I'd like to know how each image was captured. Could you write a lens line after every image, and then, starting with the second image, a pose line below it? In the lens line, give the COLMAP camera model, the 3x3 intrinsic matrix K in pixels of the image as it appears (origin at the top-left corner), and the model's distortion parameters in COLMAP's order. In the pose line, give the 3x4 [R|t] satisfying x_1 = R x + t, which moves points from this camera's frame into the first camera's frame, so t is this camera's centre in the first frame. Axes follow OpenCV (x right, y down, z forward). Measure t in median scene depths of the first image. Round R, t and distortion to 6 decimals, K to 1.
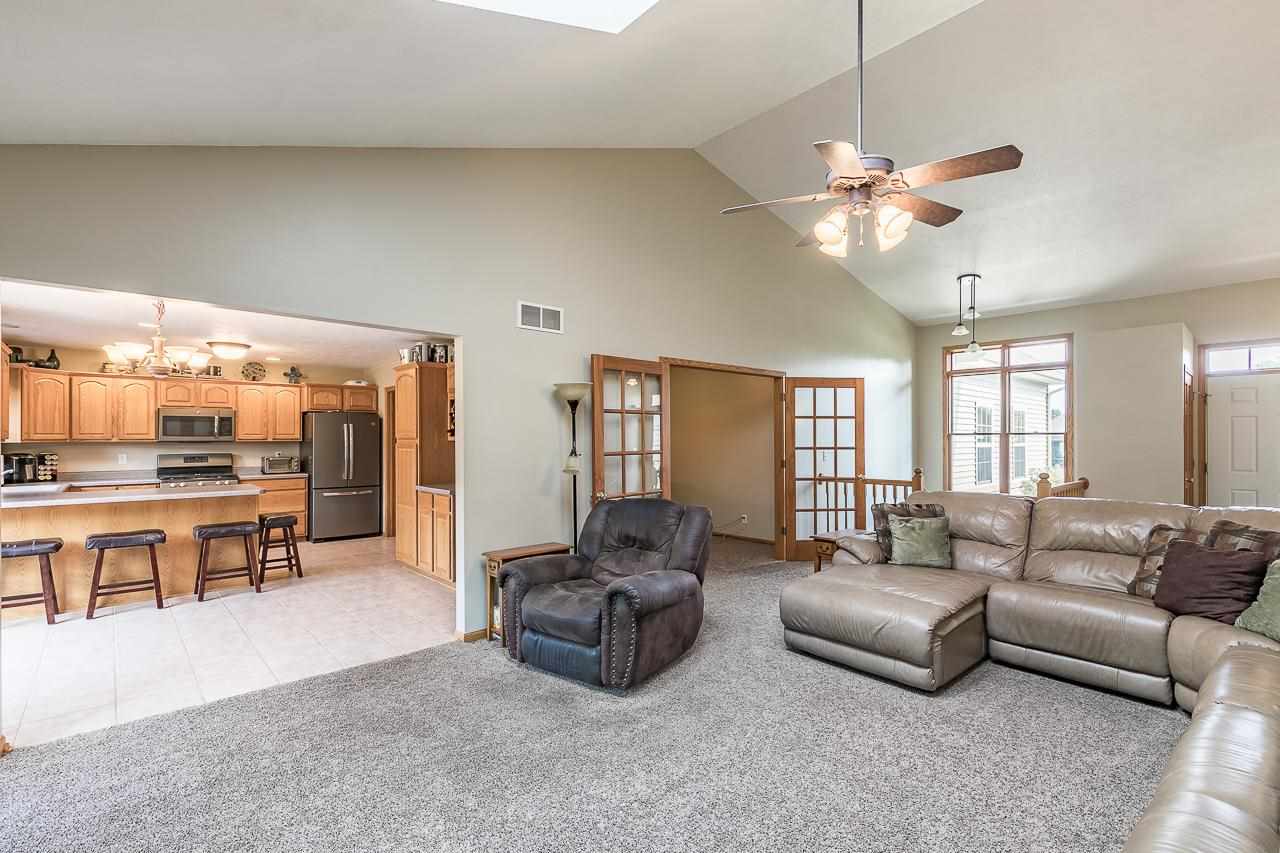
lens RADIAL K [[589.3, 0, 641.5], [0, 589.3, 431.7], [0, 0, 1]] dist [0.012569, -0.000679]
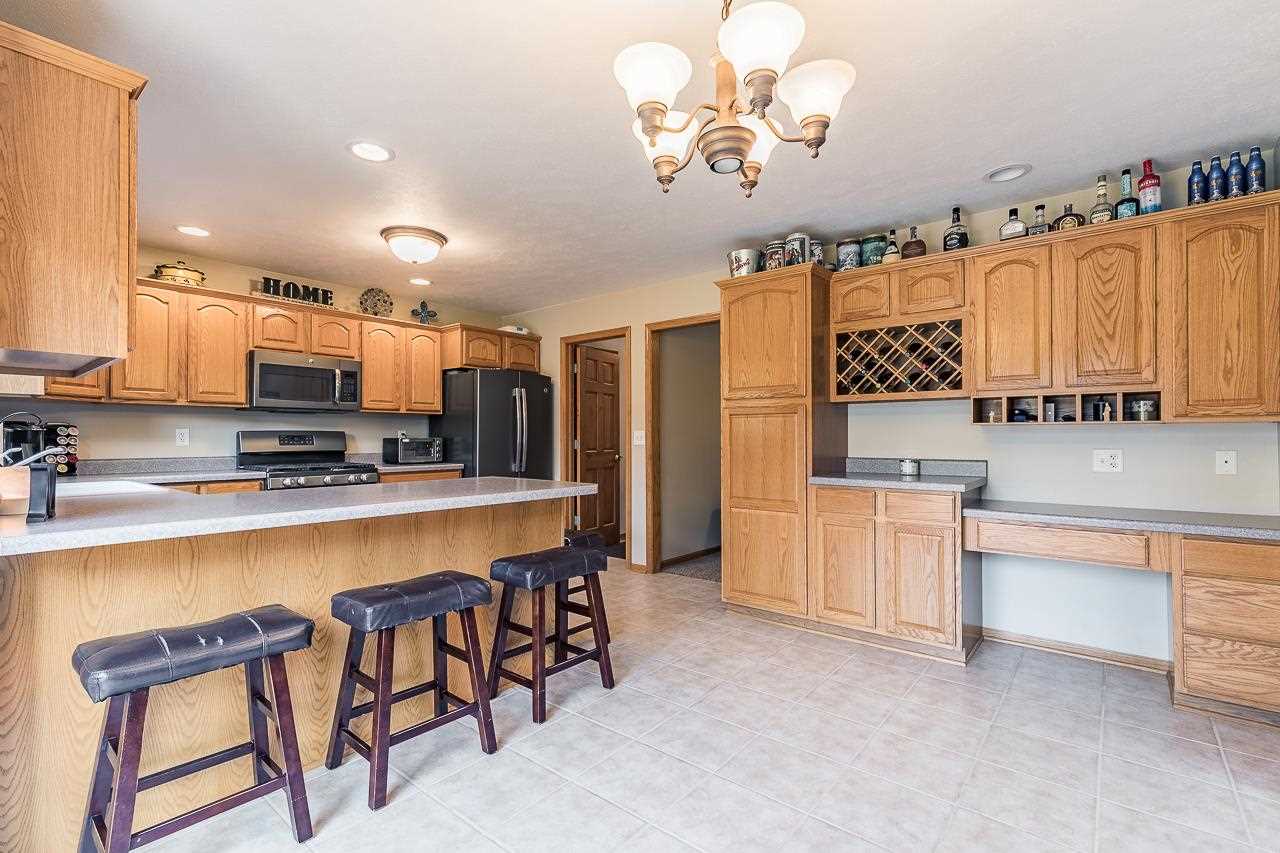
lens RADIAL K [[589.3, 0, 638.5], [0, 589.3, 428.4], [0, 0, 1]] dist [0.012569, -0.000679]
pose [[0.989254, 0.004341, 0.146143, -0.507238], [-0.004300, 0.999991, -0.000597, 0.034861], [-0.146144, -0.000038, 0.989263, 0.358590]]
